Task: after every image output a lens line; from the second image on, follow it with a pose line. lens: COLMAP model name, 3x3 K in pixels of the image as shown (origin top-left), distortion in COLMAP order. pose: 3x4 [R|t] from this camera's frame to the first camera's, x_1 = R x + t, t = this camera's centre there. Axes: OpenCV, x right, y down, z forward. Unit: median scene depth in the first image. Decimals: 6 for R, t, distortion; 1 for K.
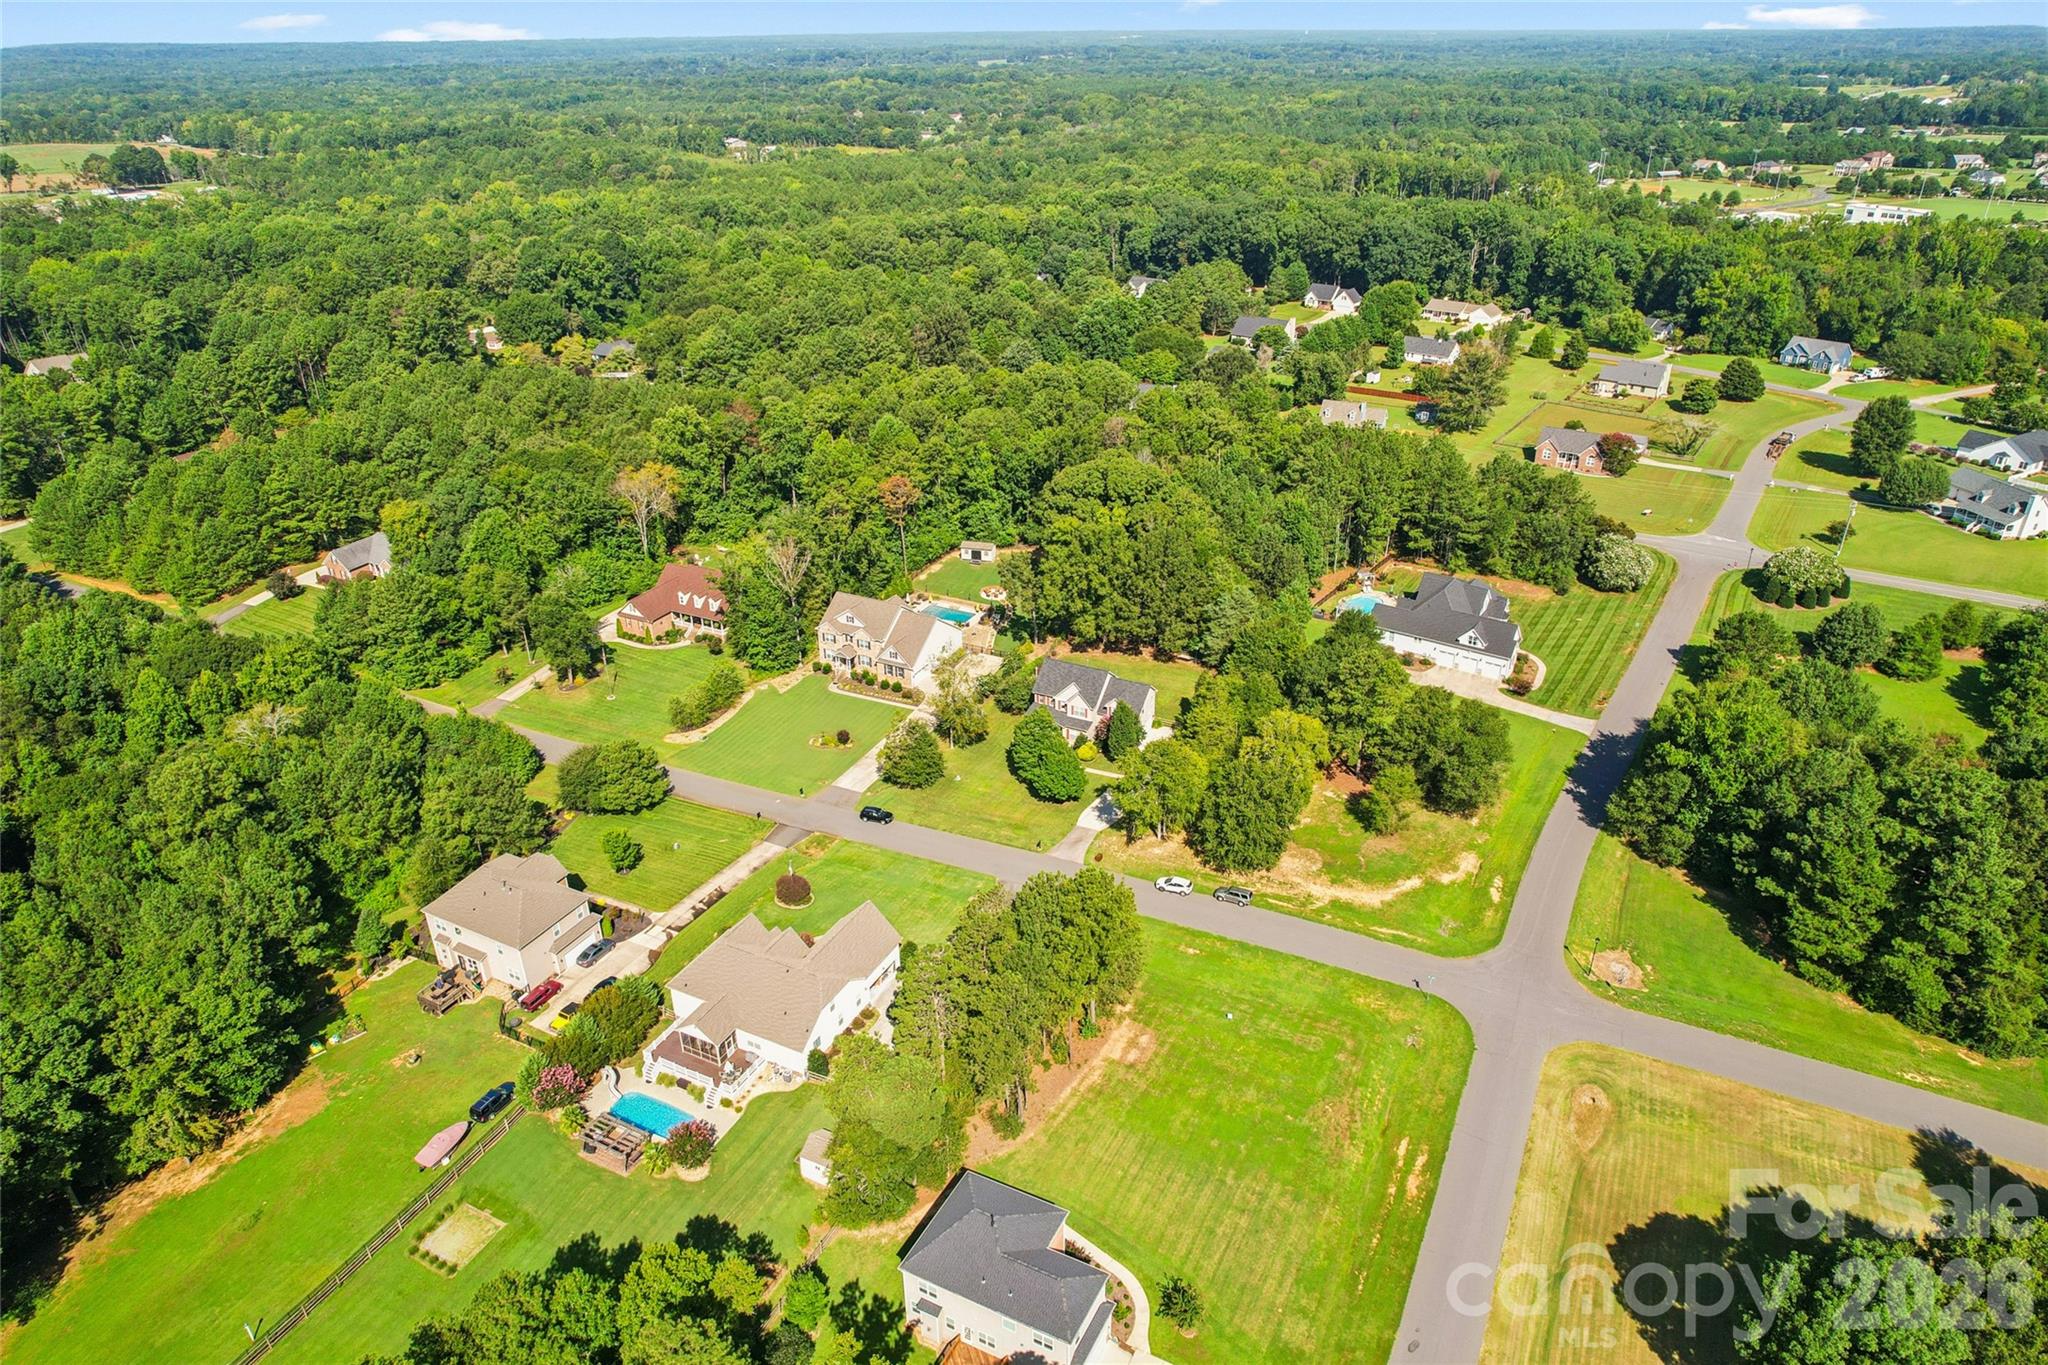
lens RADIAL K [[1337.5, 0, 1048.6], [0, 1337.5, 721.3], [0, 0, 1]] dist [-0.055749, 0.048290]
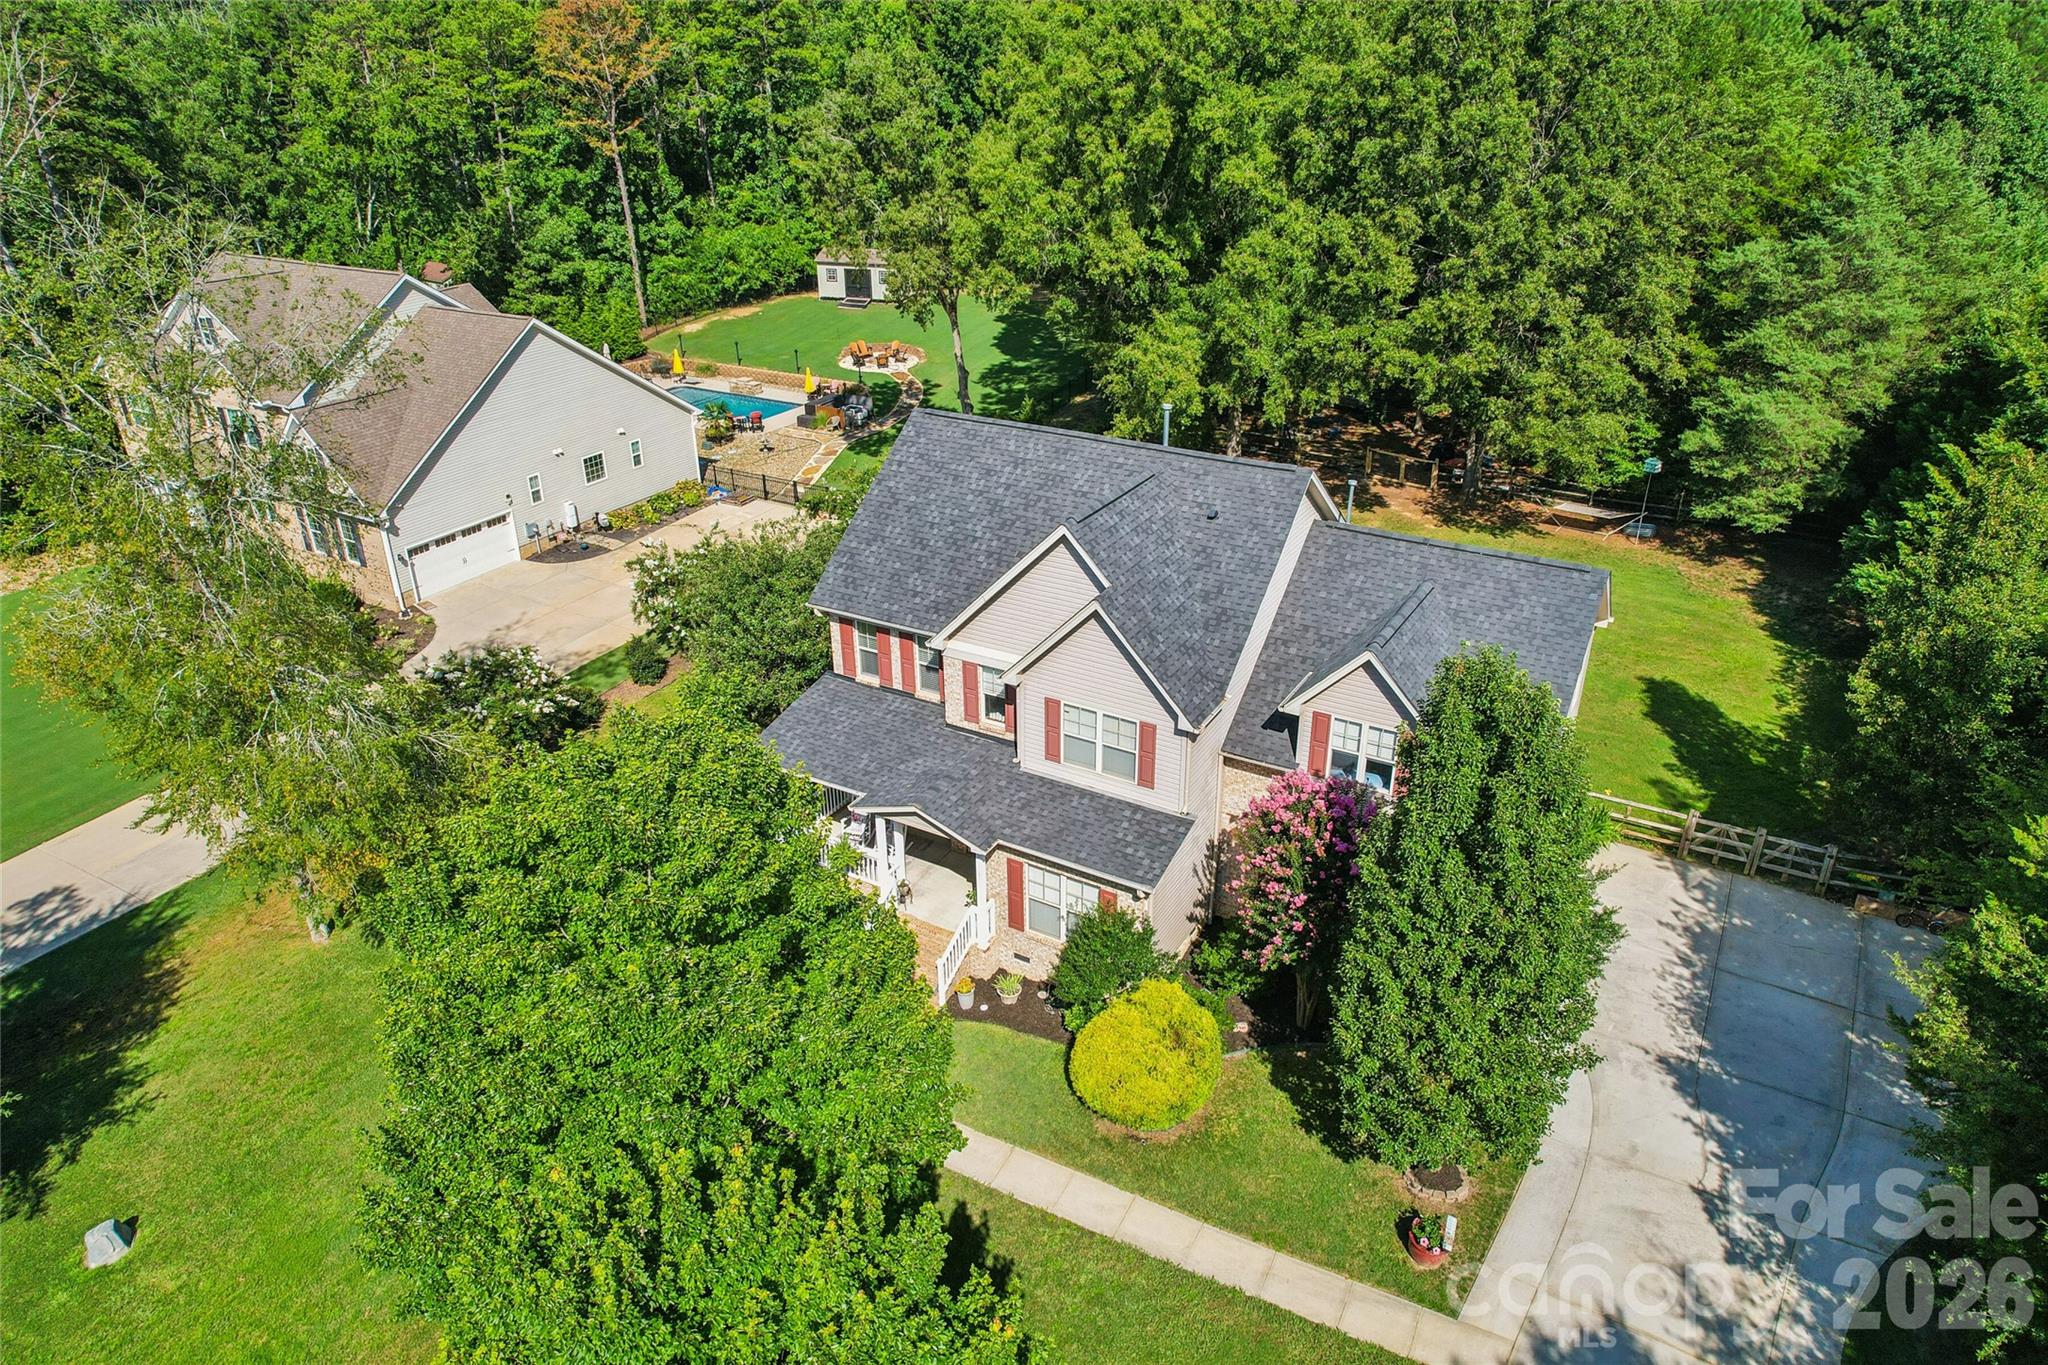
lens RADIAL K [[1337.5, 0, 1048.6], [0, 1337.5, 721.3], [0, 0, 1]] dist [-0.055749, 0.048290]
pose [[0.998250, 0.028553, -0.051791, 0.022810], [-0.028857, 0.999570, -0.005129, -0.008071], [0.051622, 0.006615, 0.998645, 0.791130]]
